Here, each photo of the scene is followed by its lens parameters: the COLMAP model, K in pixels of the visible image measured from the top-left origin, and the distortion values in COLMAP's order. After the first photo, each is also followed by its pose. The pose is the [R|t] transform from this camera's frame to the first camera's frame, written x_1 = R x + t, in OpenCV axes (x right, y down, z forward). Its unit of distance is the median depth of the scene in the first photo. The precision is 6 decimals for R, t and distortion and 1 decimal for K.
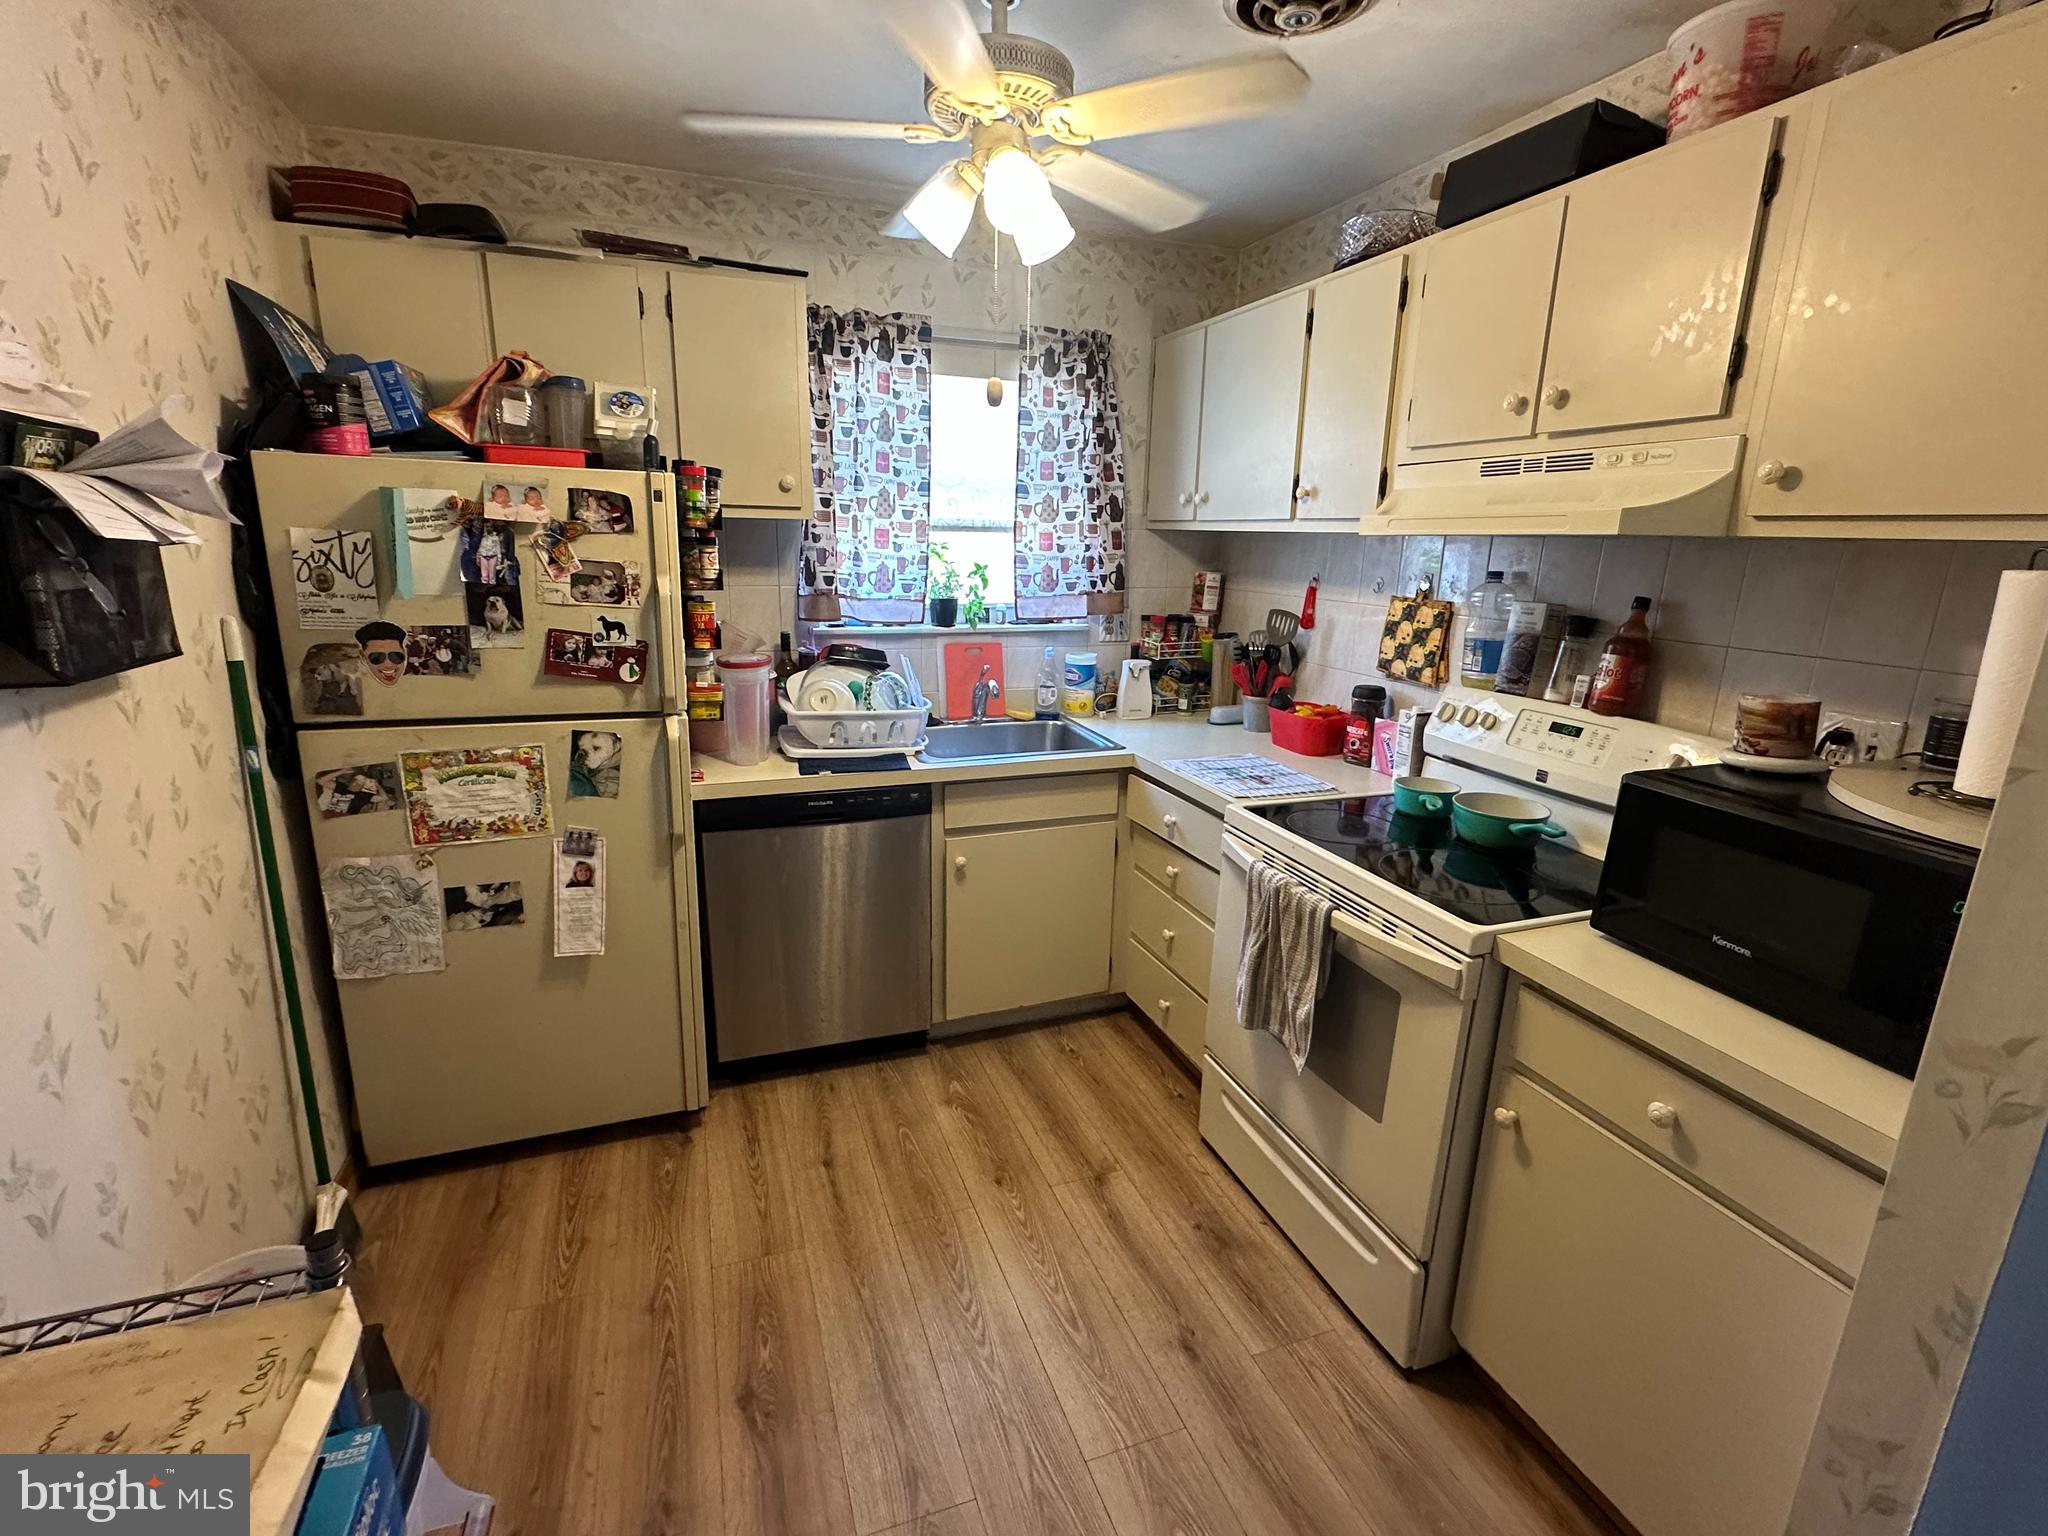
lens RADIAL K [[942.3, 0, 1035.1], [0, 942.3, 765.0], [0, 0, 1]] dist [0.001270, -0.000087]
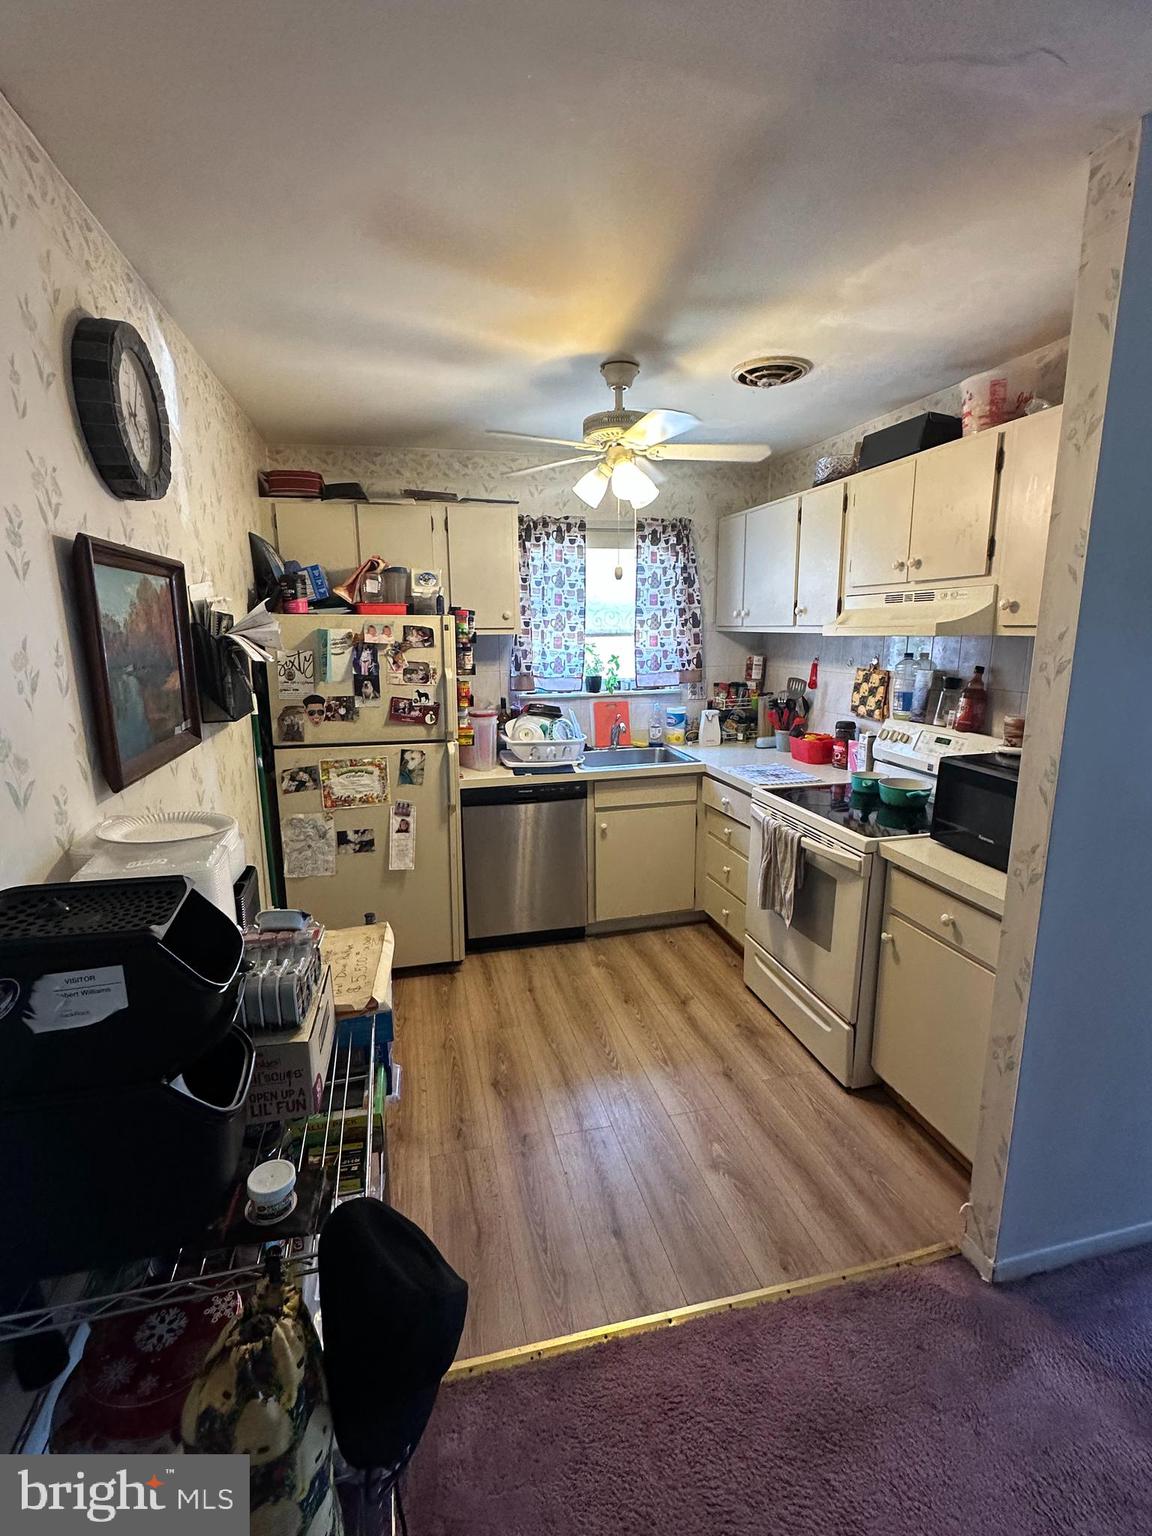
lens RADIAL K [[706.7, 0, 577.4], [0, 706.7, 760.8], [0, 0, 1]] dist [0.001270, -0.000087]
pose [[0.992795, -0.010354, -0.119375, 0.035694], [0.003999, 0.998568, -0.053356, 0.063333], [0.119756, 0.052494, 0.991415, -0.373671]]
